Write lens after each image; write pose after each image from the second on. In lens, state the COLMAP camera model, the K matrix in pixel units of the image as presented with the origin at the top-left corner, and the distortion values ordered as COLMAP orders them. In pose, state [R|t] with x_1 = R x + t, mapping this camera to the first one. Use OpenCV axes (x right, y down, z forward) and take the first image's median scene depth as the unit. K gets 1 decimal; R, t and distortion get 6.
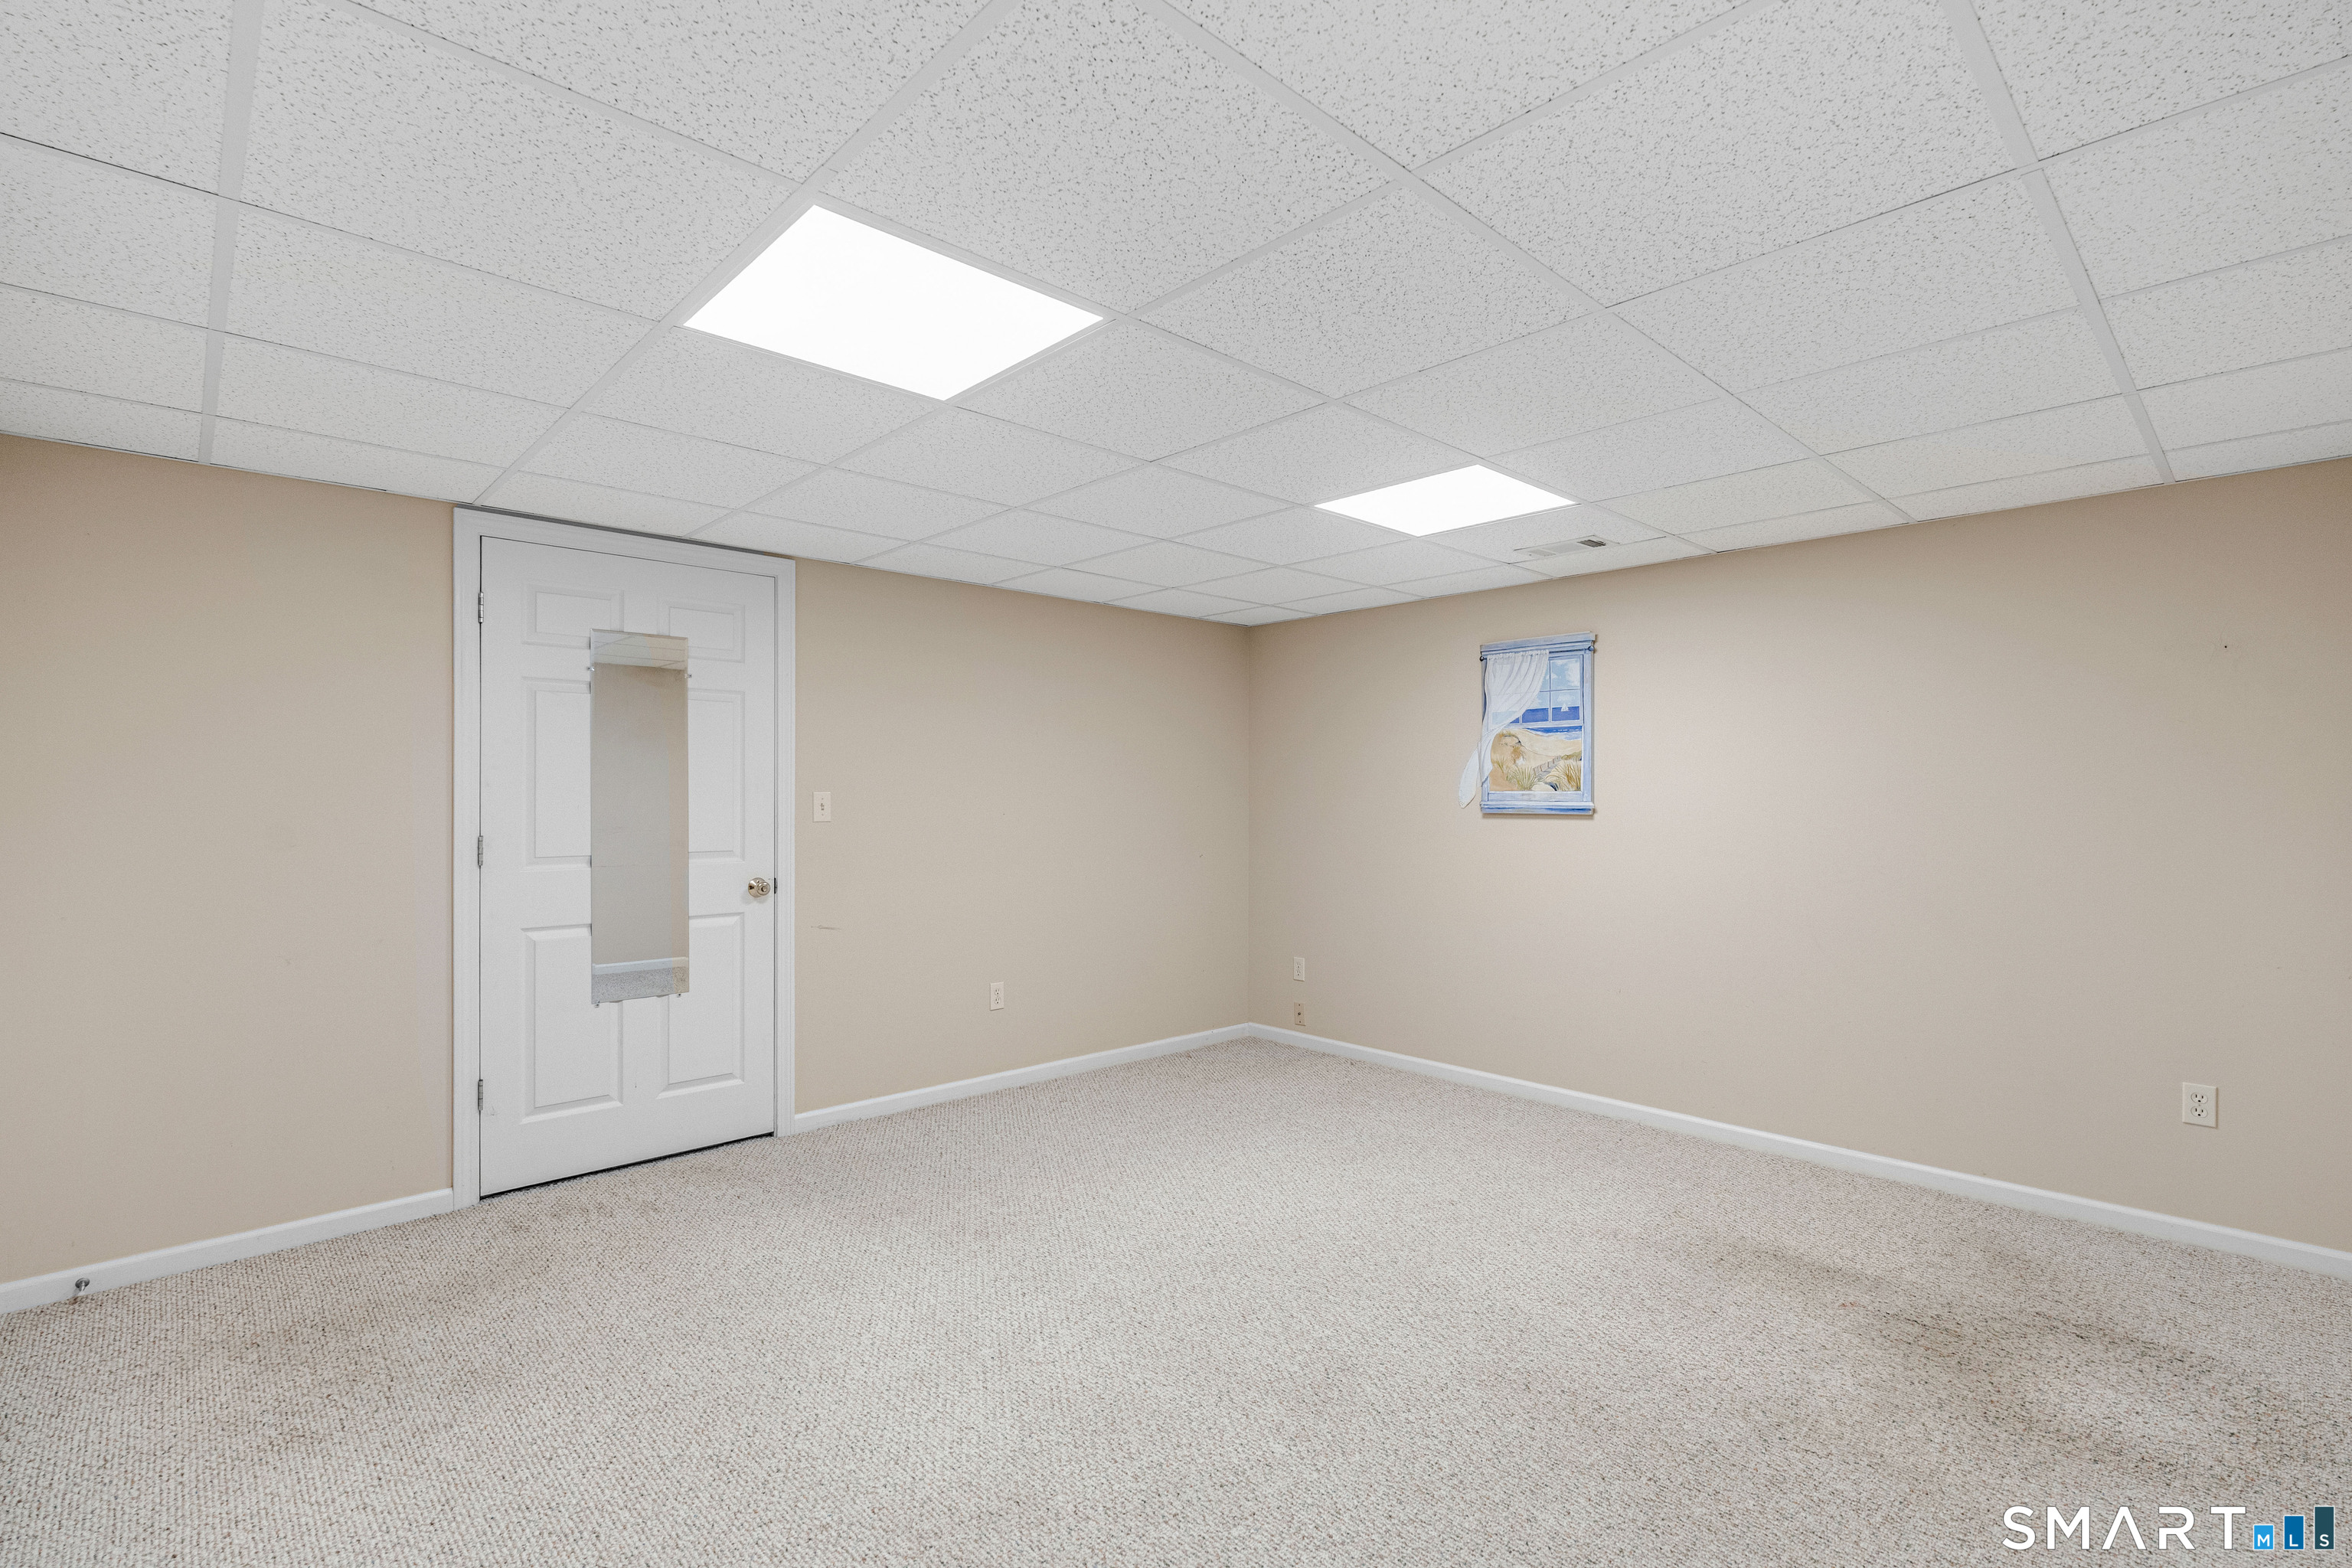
lens RADIAL K [[1039.1, 0, 1182.1], [0, 1039.1, 790.0], [0, 0, 1]] dist [-0.003398, 0.000612]
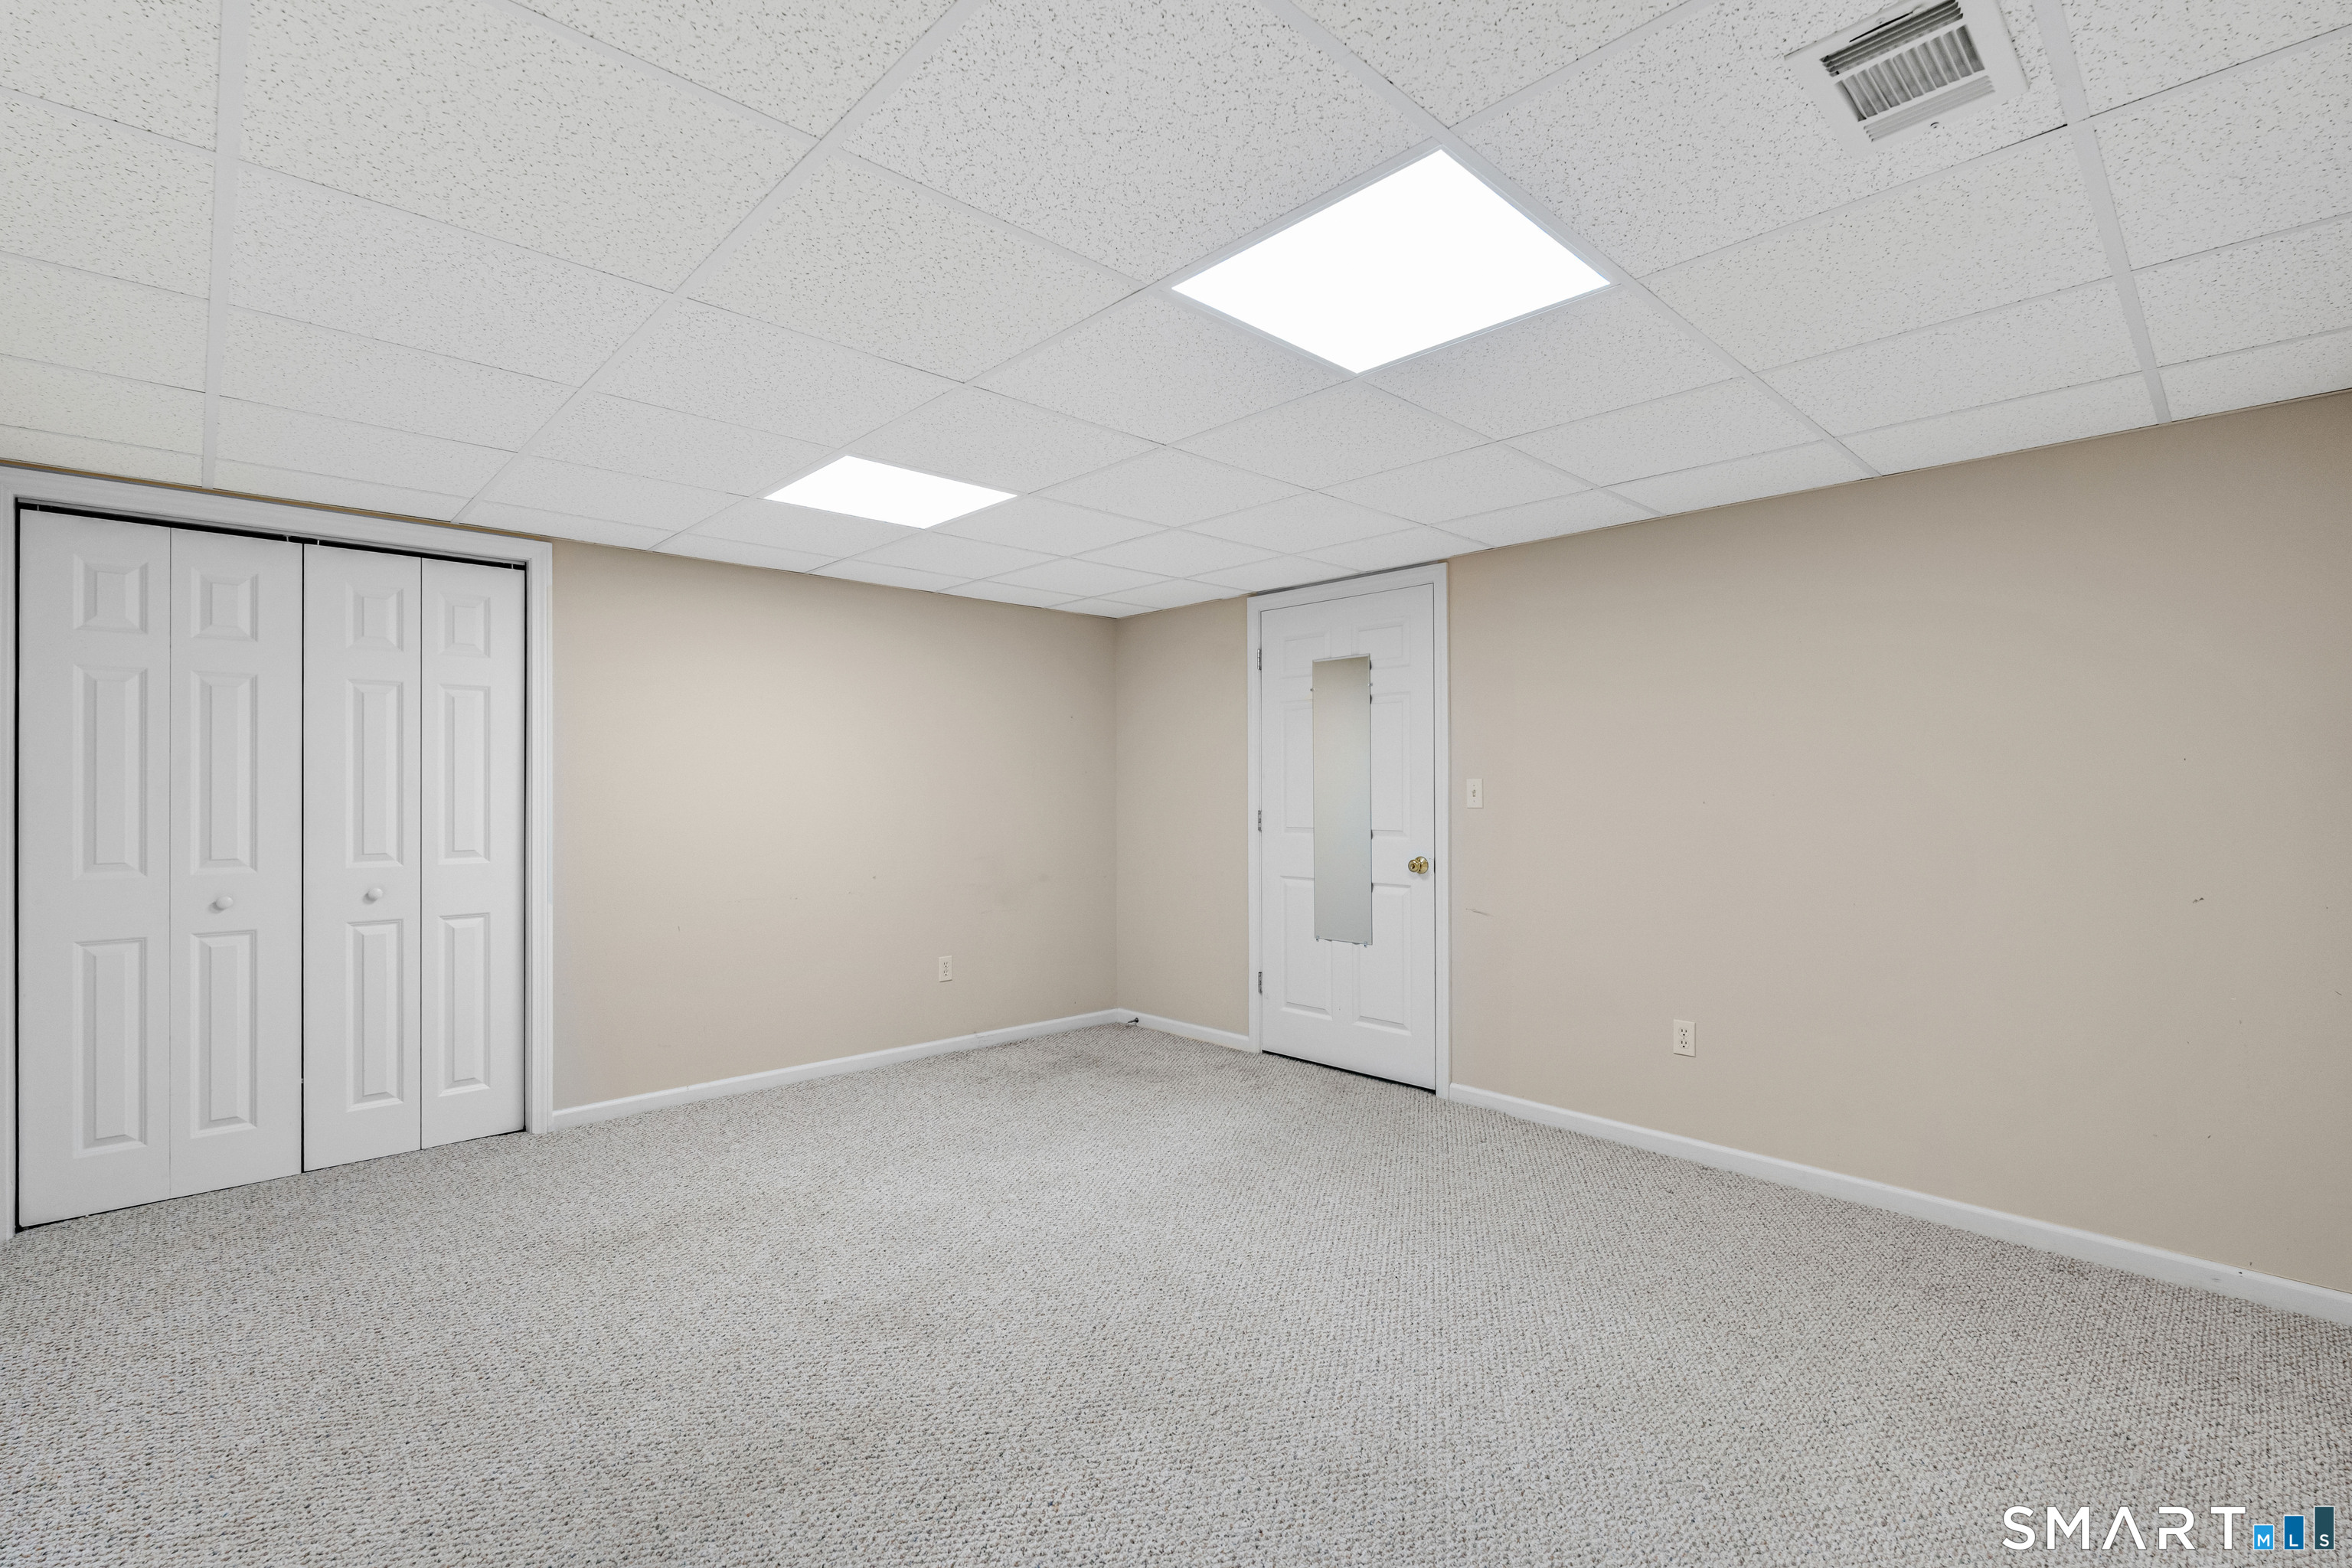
lens RADIAL K [[1039.1, 0, 1182.7], [0, 1039.1, 787.3], [0, 0, 1]] dist [-0.003398, 0.000612]
pose [[0.019410, -0.002012, -0.999810, 0.759908], [0.010617, 0.999942, -0.001806, 0.010609], [0.999755, -0.010580, 0.019430, 0.785046]]
